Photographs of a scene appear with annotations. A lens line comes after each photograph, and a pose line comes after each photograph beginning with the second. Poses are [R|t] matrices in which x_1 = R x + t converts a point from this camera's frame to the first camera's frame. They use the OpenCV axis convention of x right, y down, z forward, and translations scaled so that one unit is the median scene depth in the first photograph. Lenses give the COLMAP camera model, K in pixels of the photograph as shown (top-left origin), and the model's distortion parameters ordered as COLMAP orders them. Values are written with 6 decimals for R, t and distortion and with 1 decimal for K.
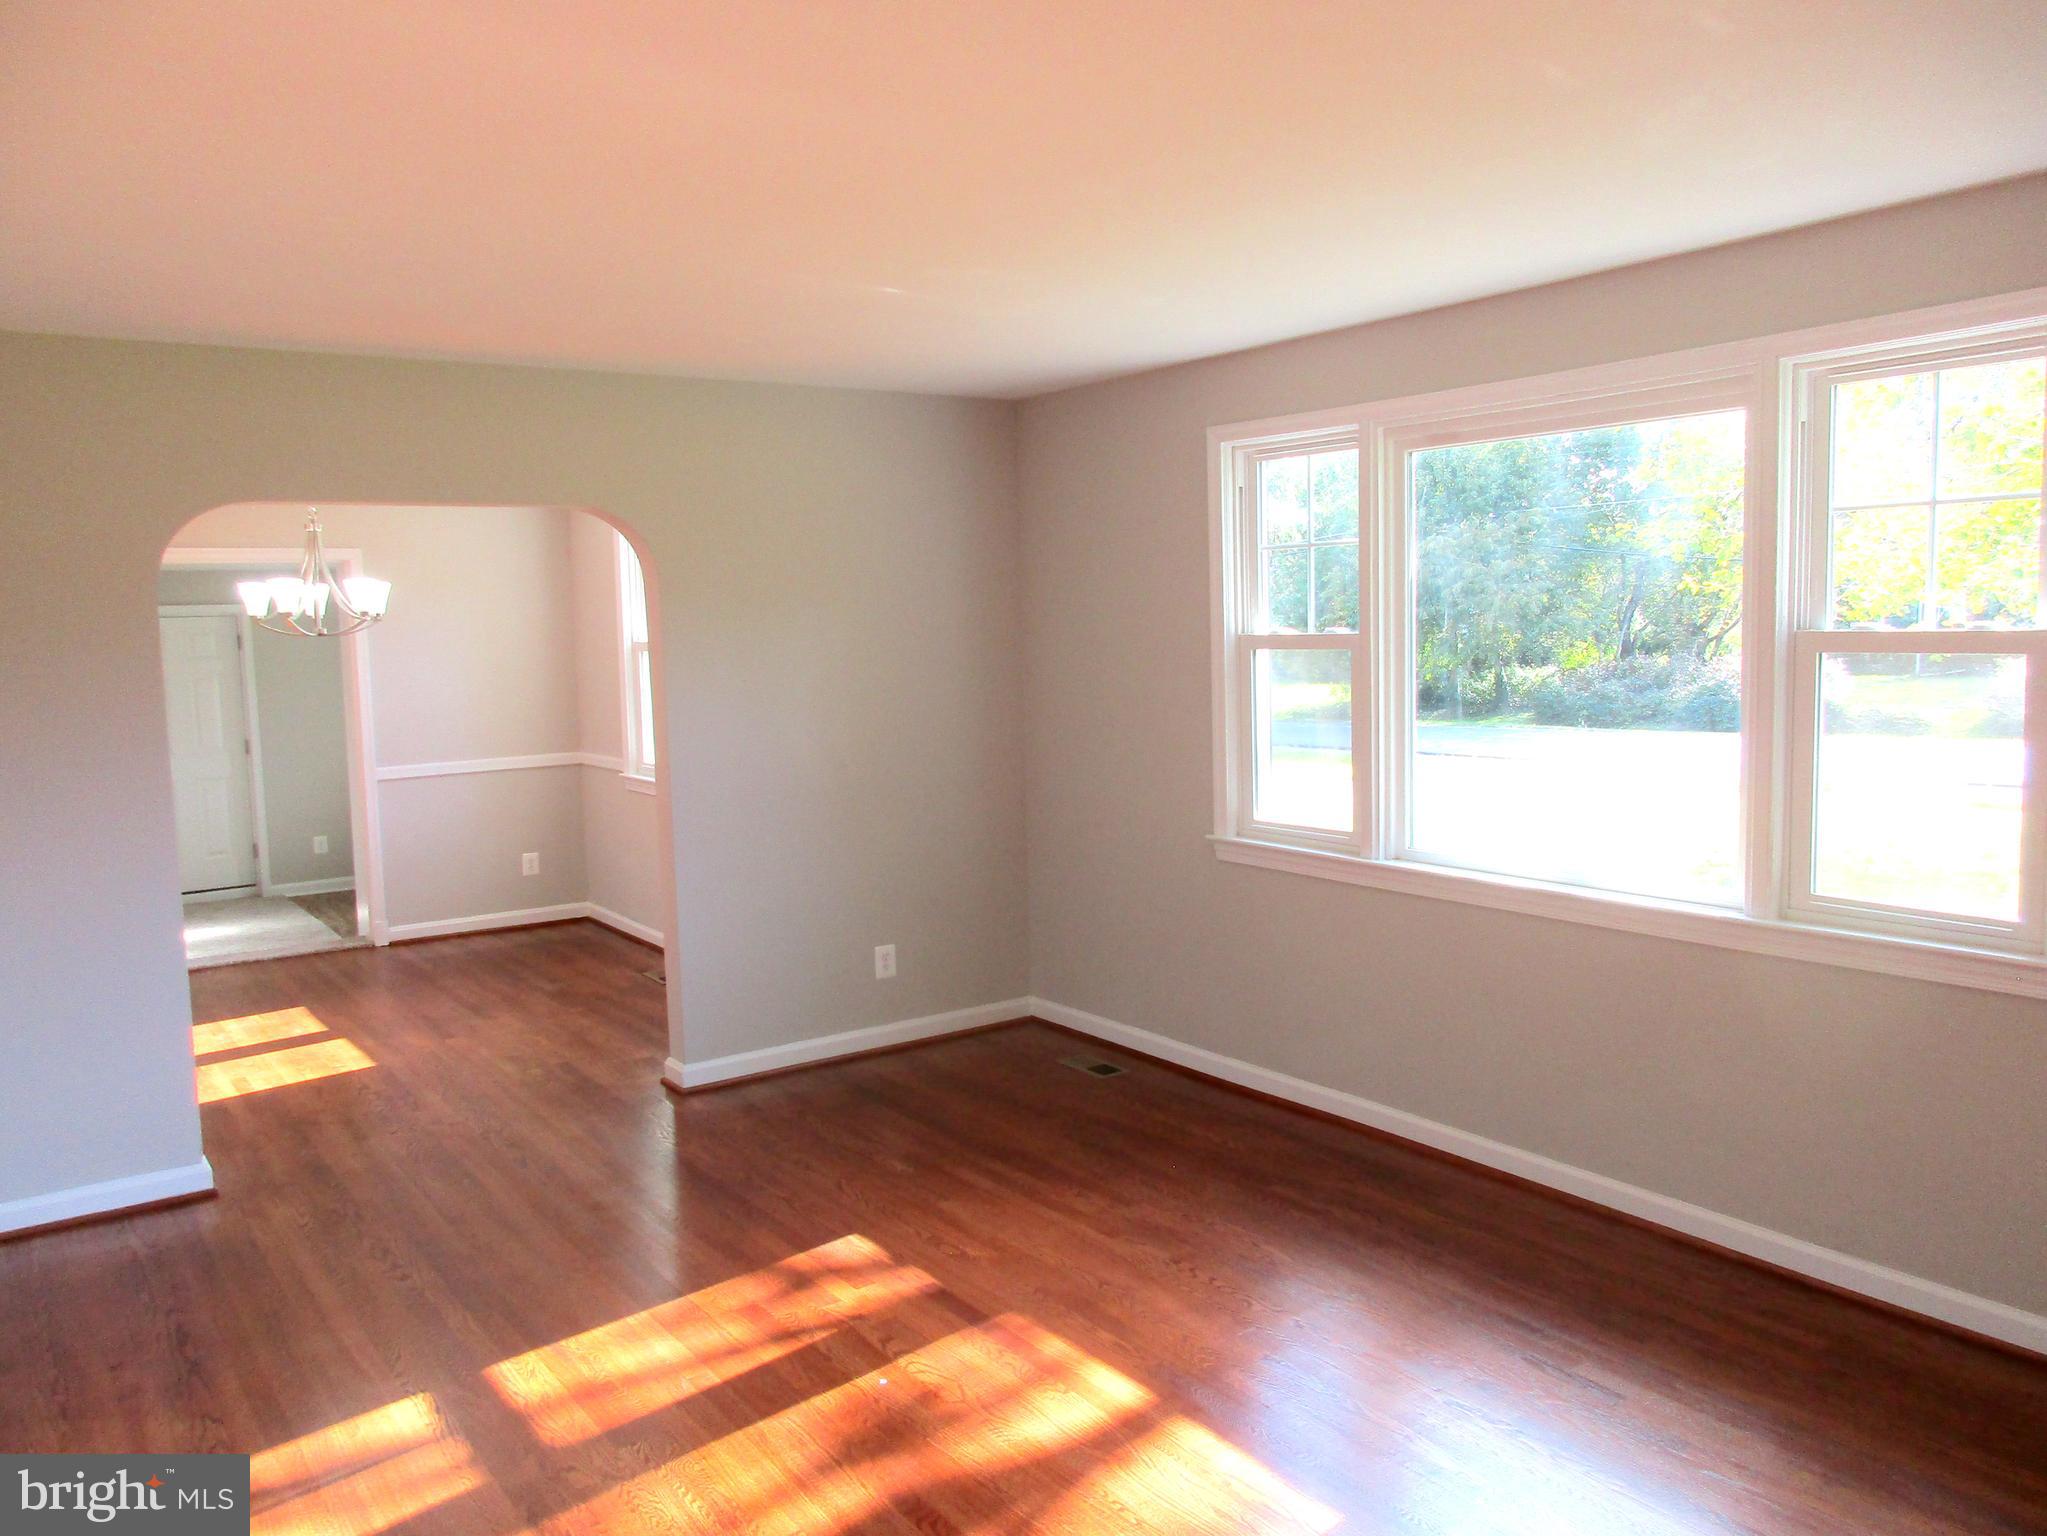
lens RADIAL K [[1549.0, 0, 1039.2], [0, 1549.0, 762.5], [0, 0, 1]] dist [-0.005013, -0.004701]
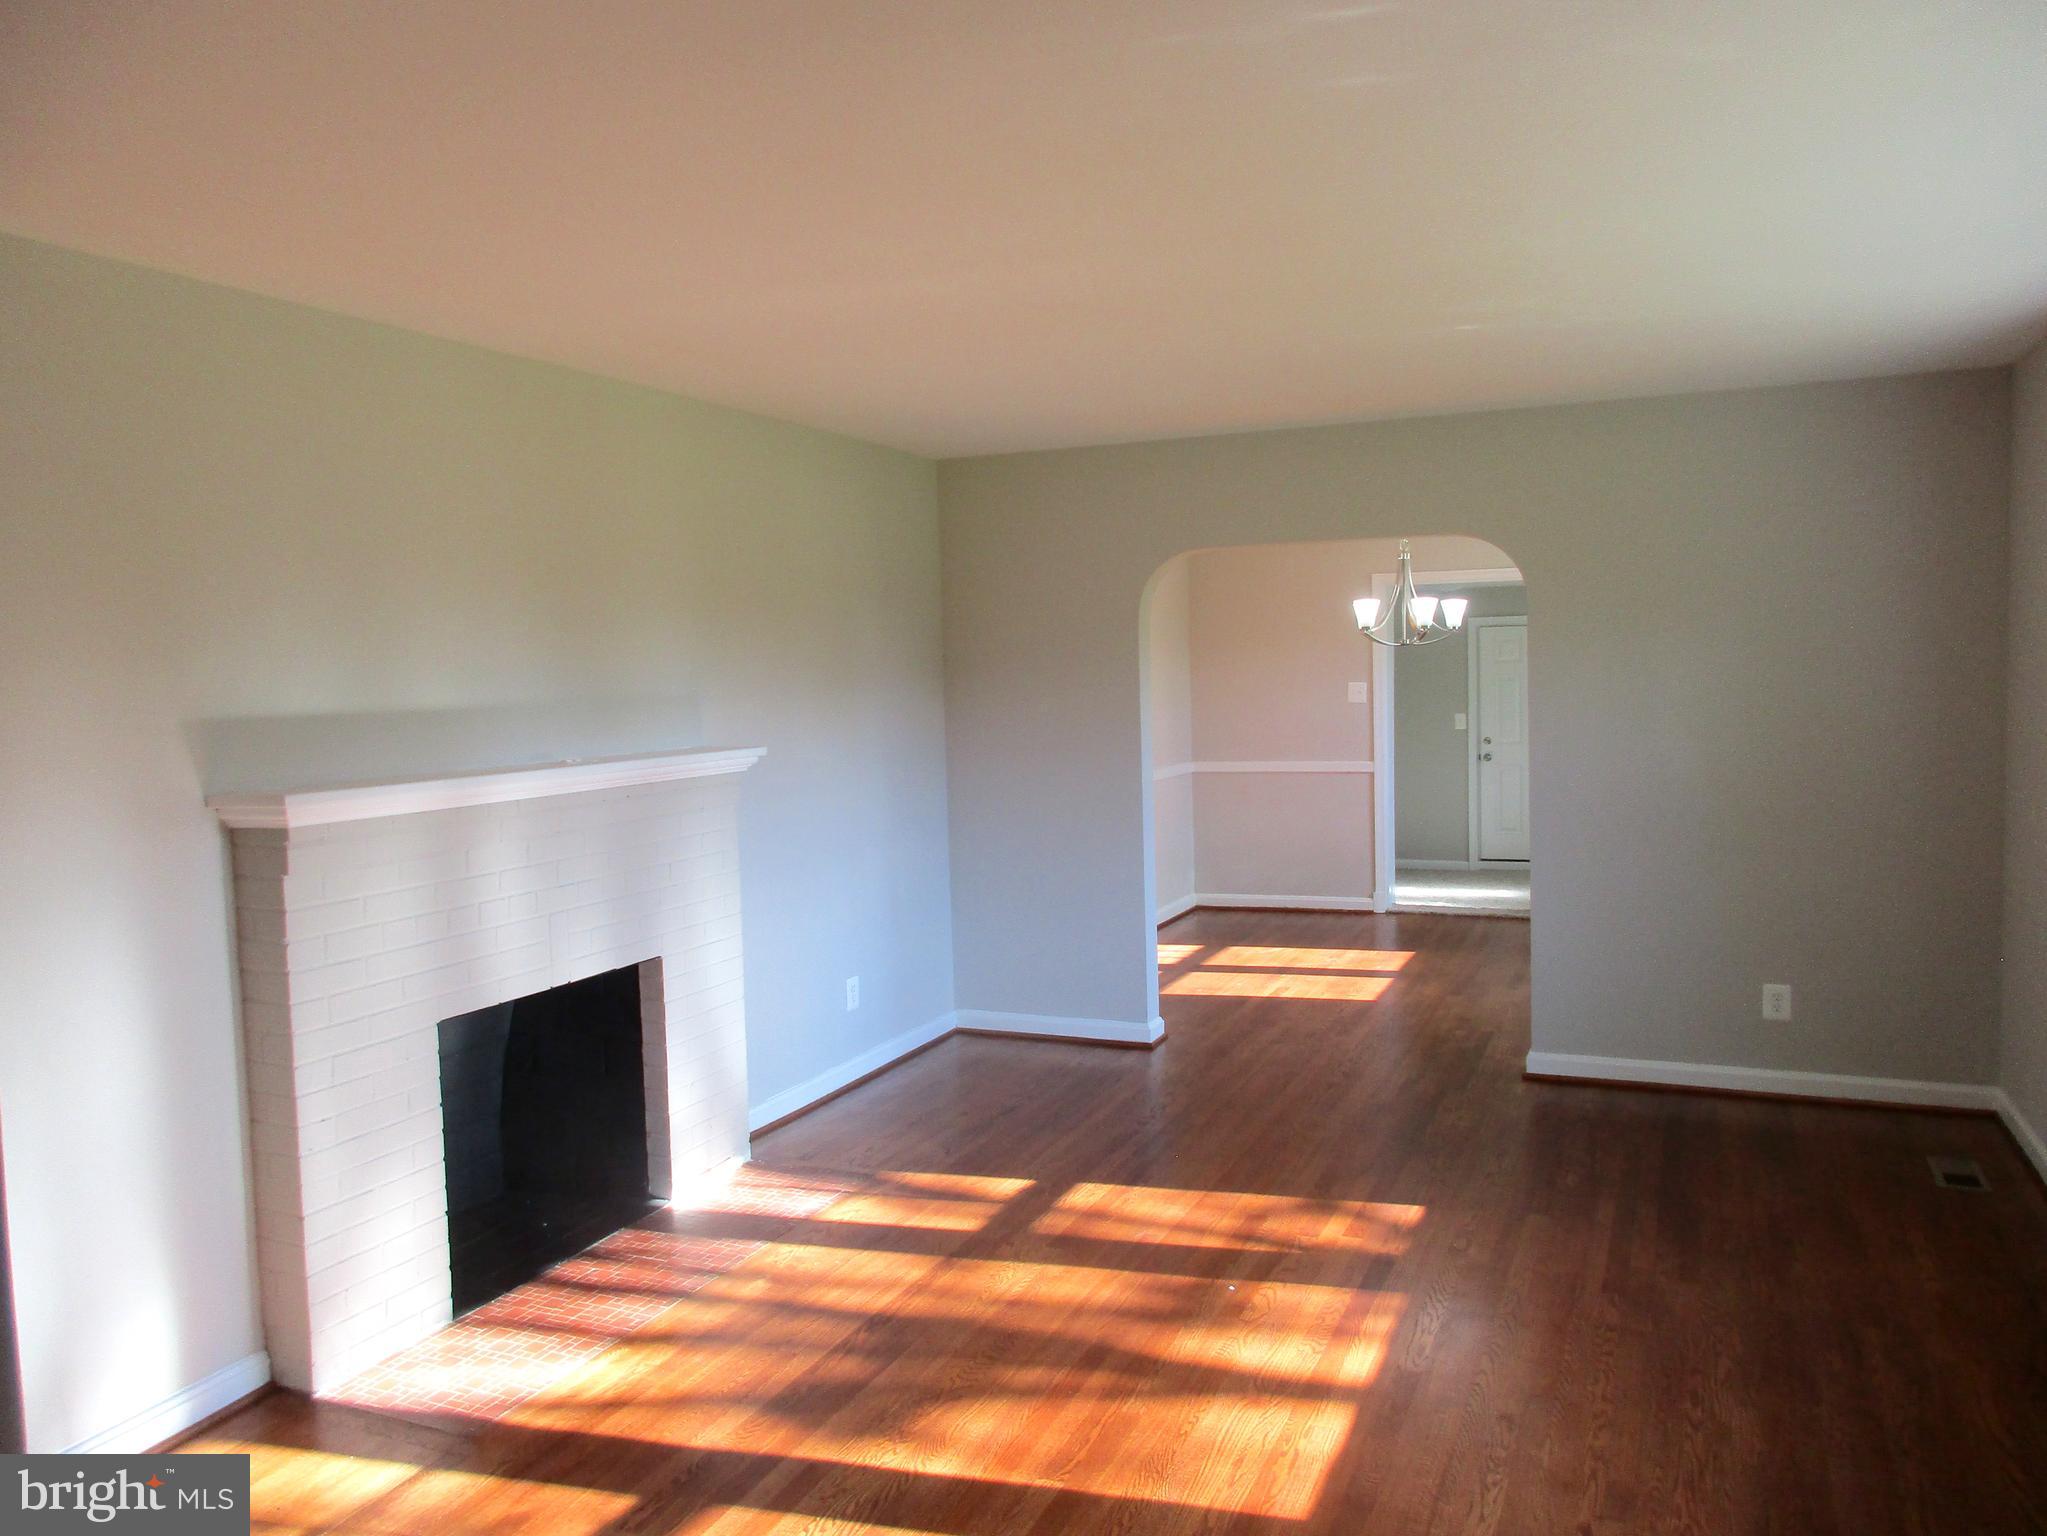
lens RADIAL K [[1549.0, 0, 1036.0], [0, 1549.0, 767.9], [0, 0, 1]] dist [-0.005013, -0.004701]
pose [[0.503461, 0.072378, -0.860981, 0.658483], [-0.069192, 0.996662, 0.043323, -0.028512], [0.861243, 0.037762, 0.506788, 0.209623]]
